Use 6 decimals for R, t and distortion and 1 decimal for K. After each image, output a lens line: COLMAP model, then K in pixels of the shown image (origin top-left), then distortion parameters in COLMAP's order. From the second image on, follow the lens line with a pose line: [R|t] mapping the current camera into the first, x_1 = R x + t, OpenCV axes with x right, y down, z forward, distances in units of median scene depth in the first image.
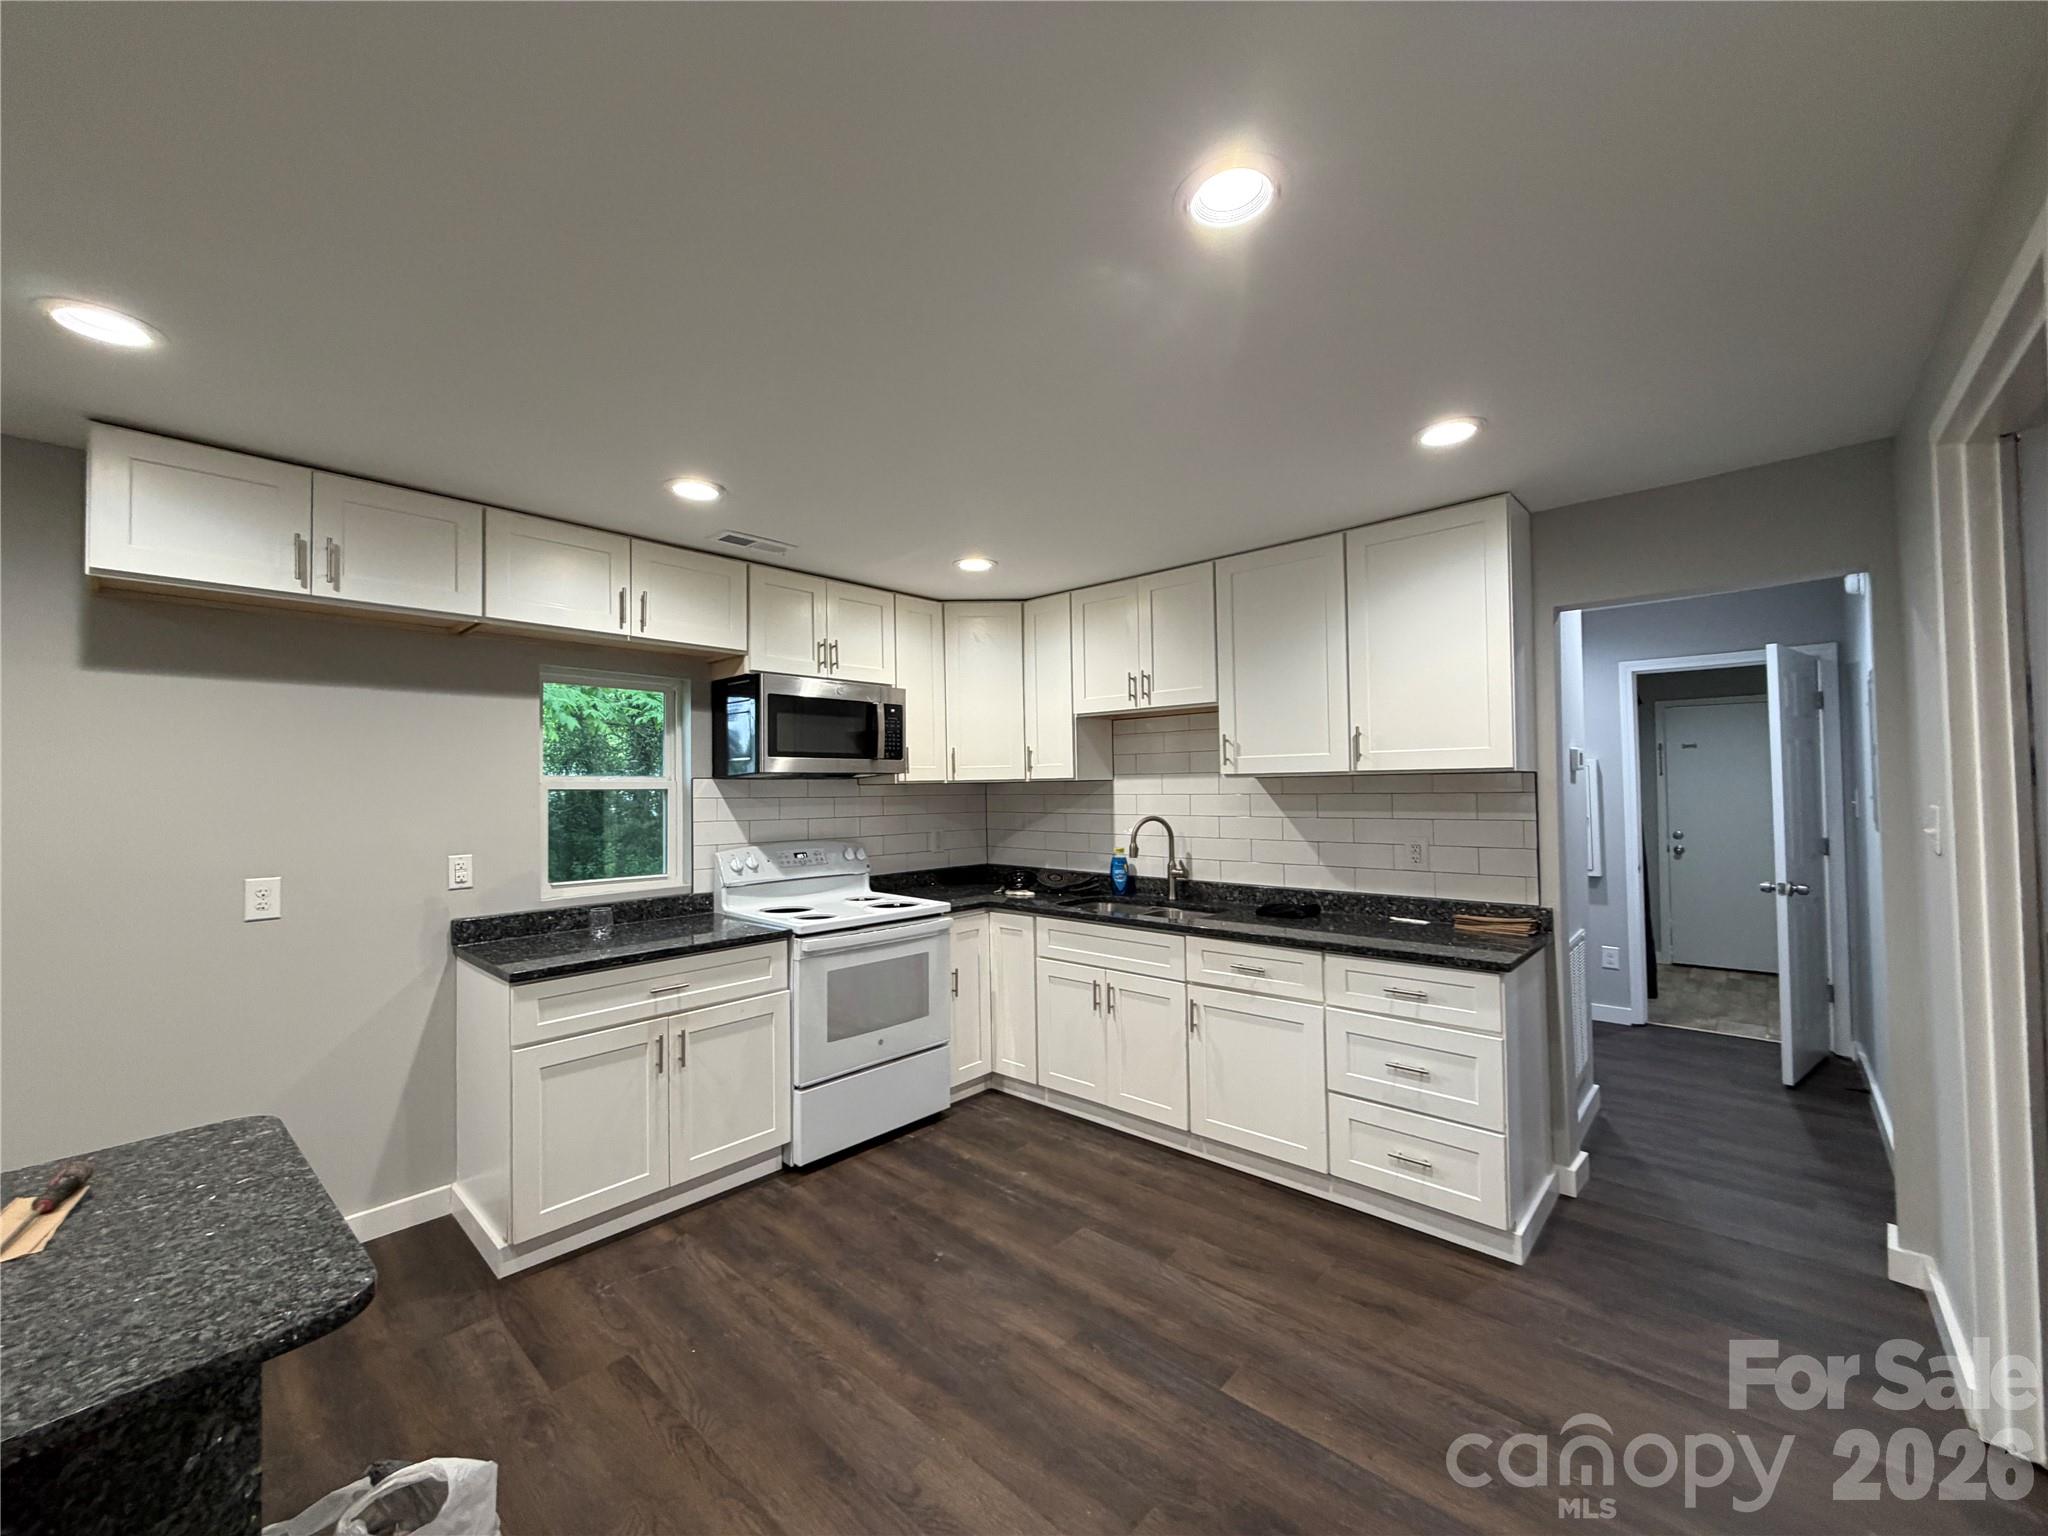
lens RADIAL K [[813.4, 0, 1020.2], [0, 813.4, 770.4], [0, 0, 1]] dist [-0.000884, 0.000302]
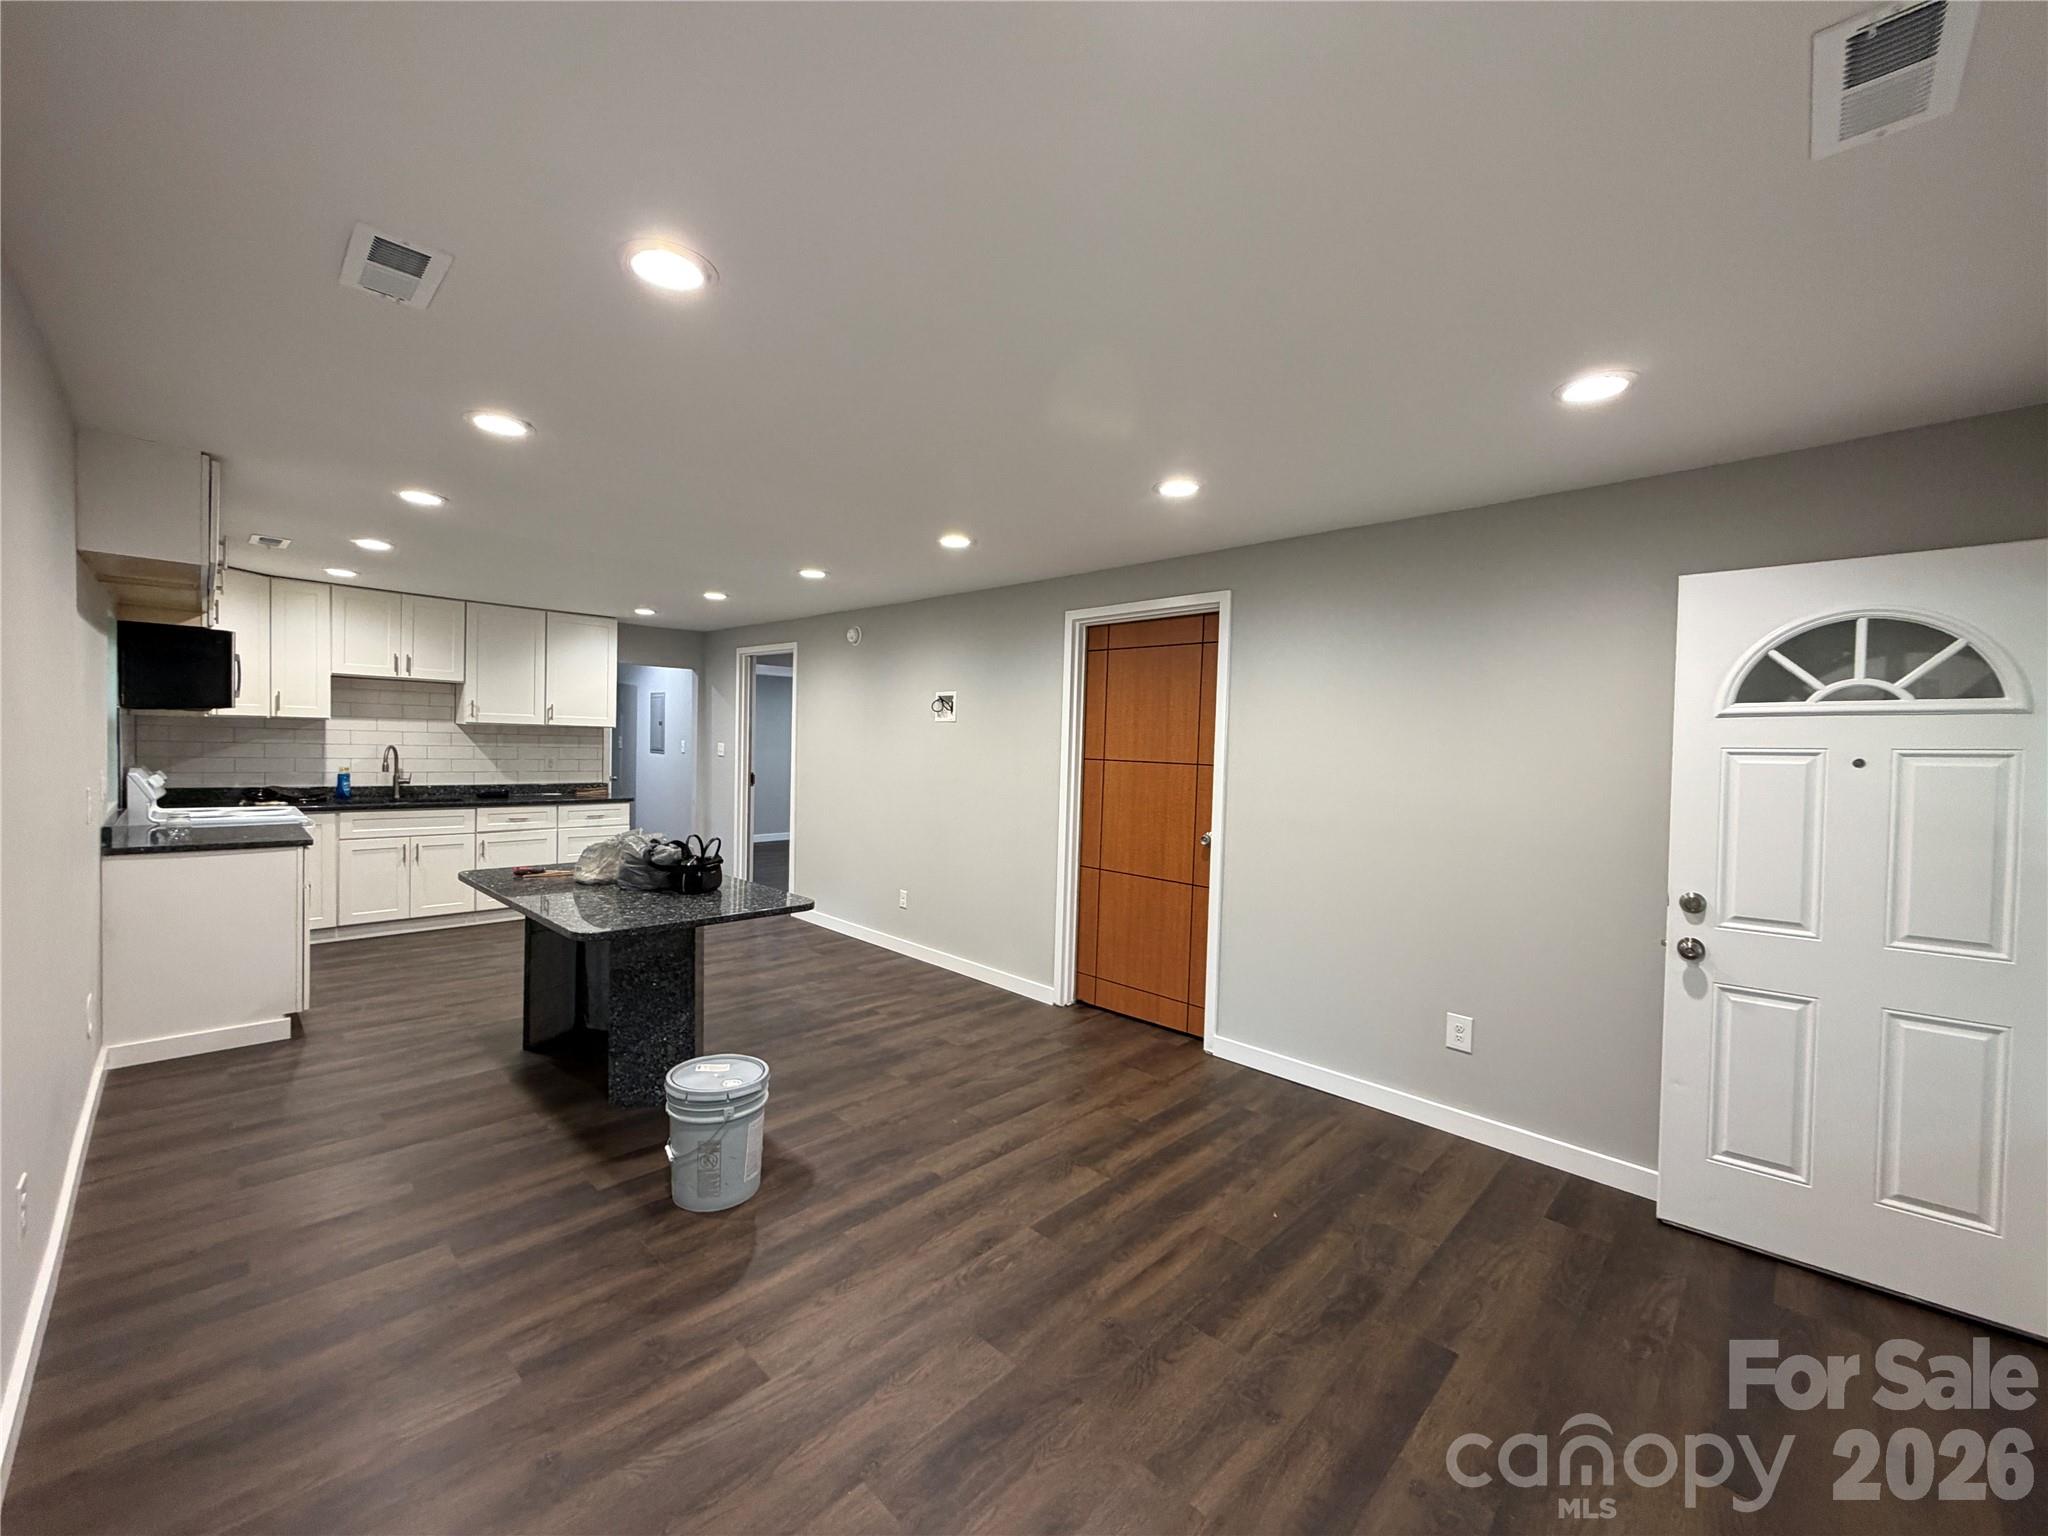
lens RADIAL K [[813.4, 0, 1024.2], [0, 813.4, 764.5], [0, 0, 1]] dist [-0.000884, 0.000302]
pose [[0.037526, -0.014990, 0.999183, -1.618322], [-0.049980, 0.998608, 0.016859, 0.007096], [-0.998045, -0.050572, 0.036725, -0.324093]]
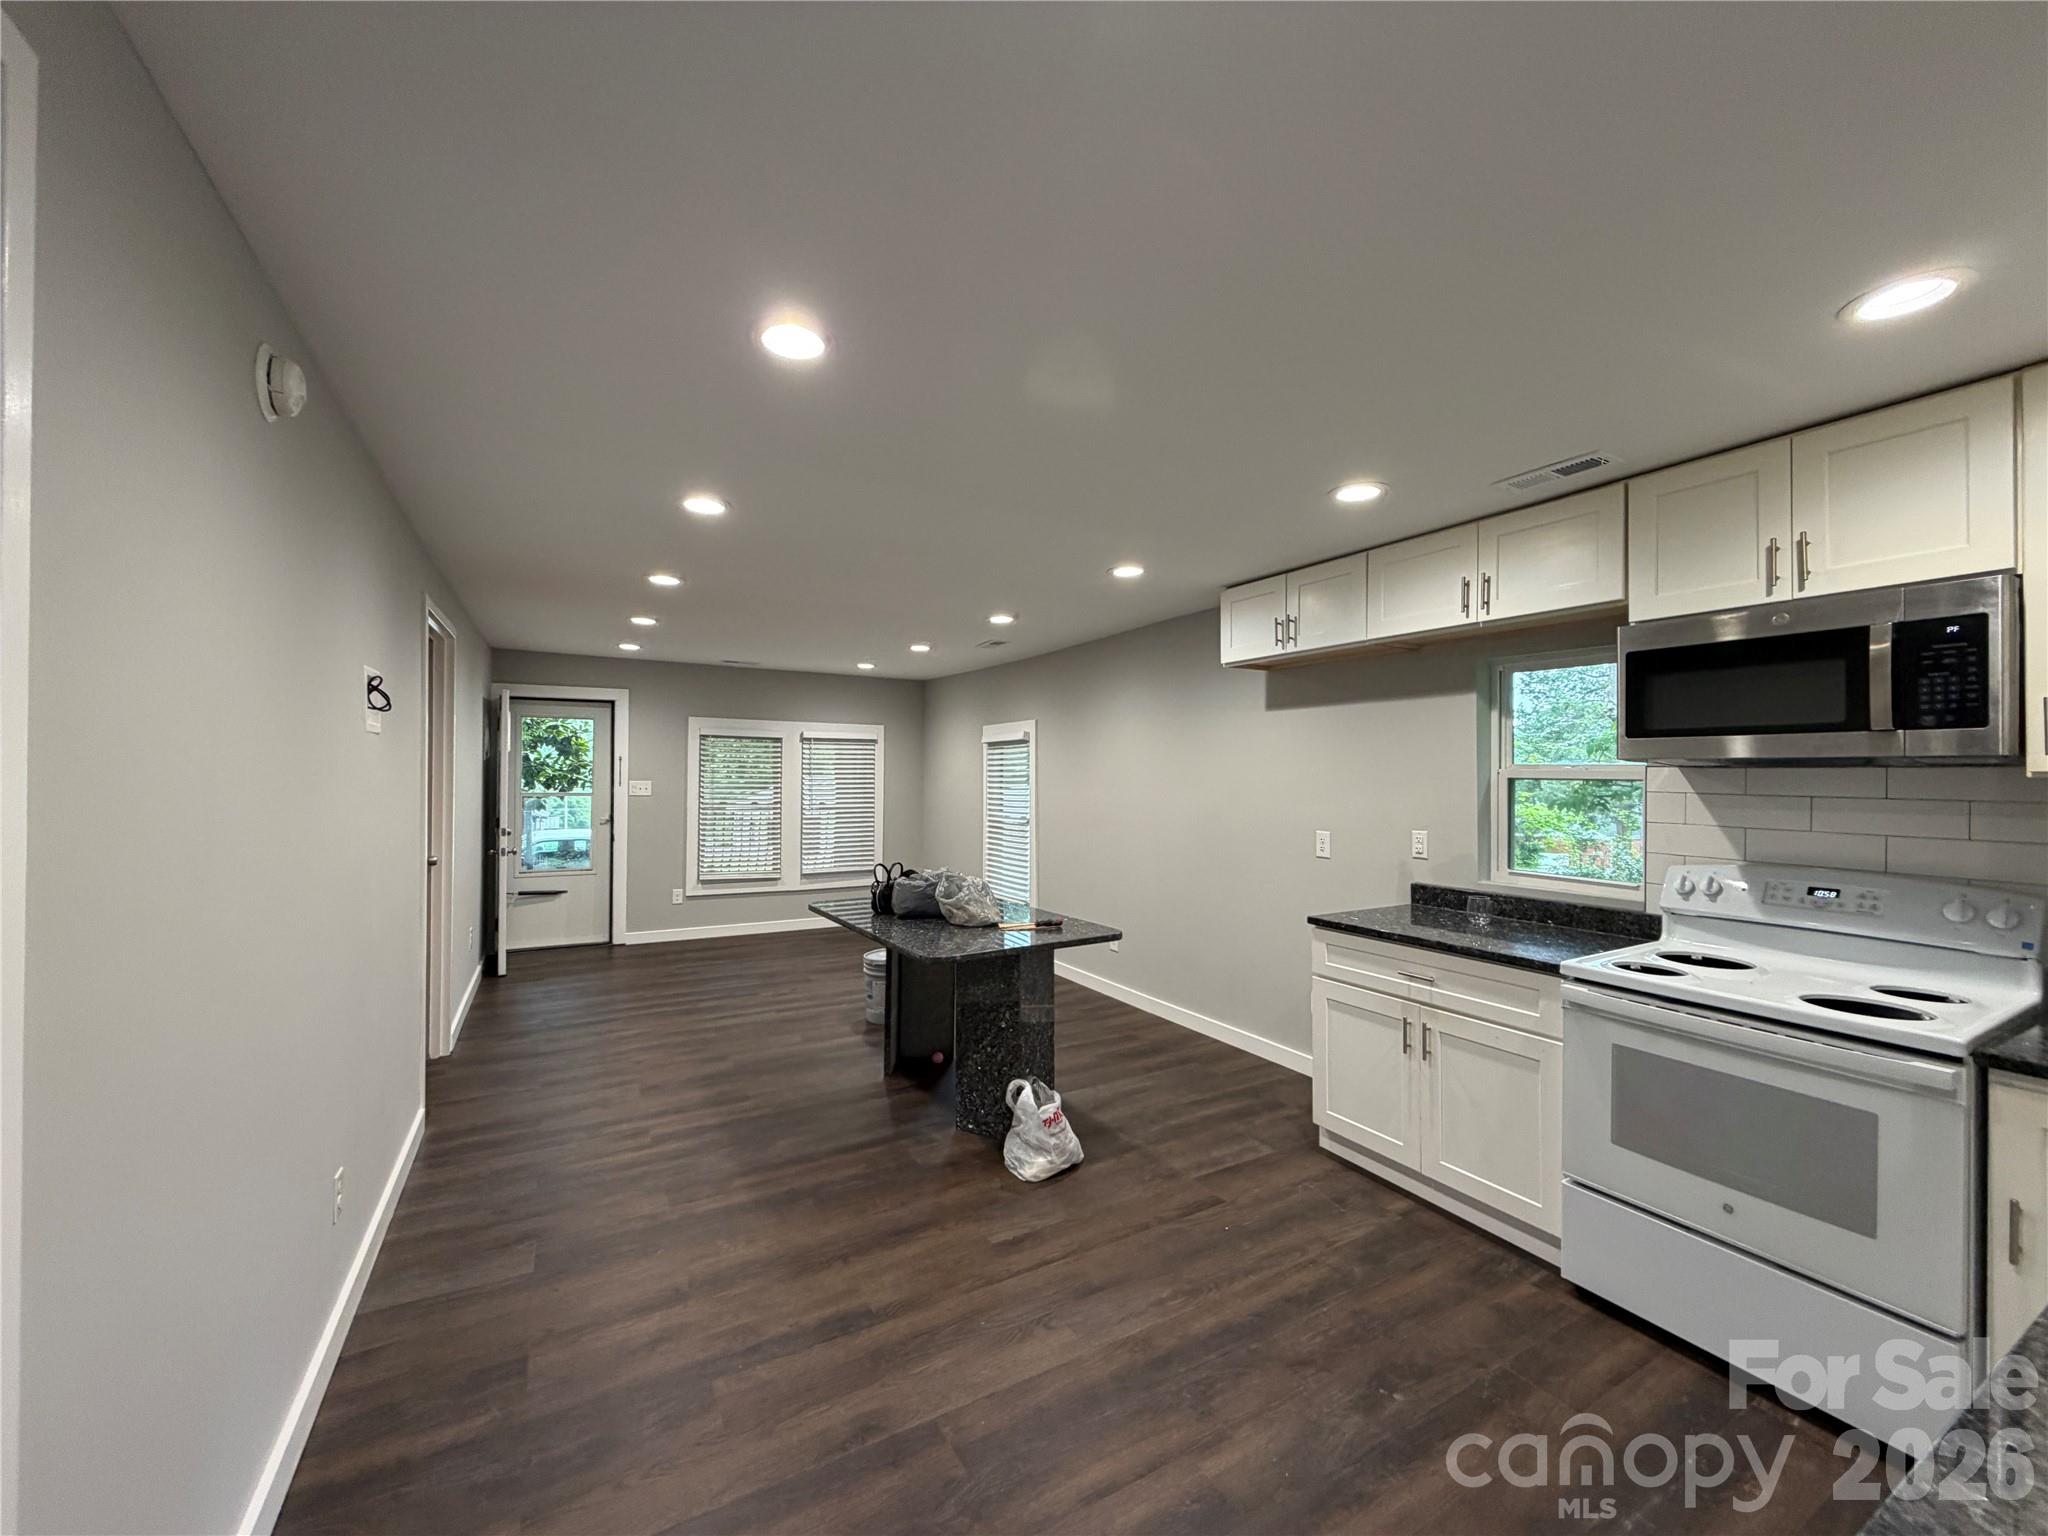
lens RADIAL K [[813.4, 0, 1015.2], [0, 813.4, 770.8], [0, 0, 1]] dist [-0.000884, 0.000302]
pose [[-0.320338, 0.007555, -0.947273, 0.589639], [0.019028, 0.999818, 0.001539, 0.001049], [0.947112, -0.017532, -0.320423, 0.736670]]
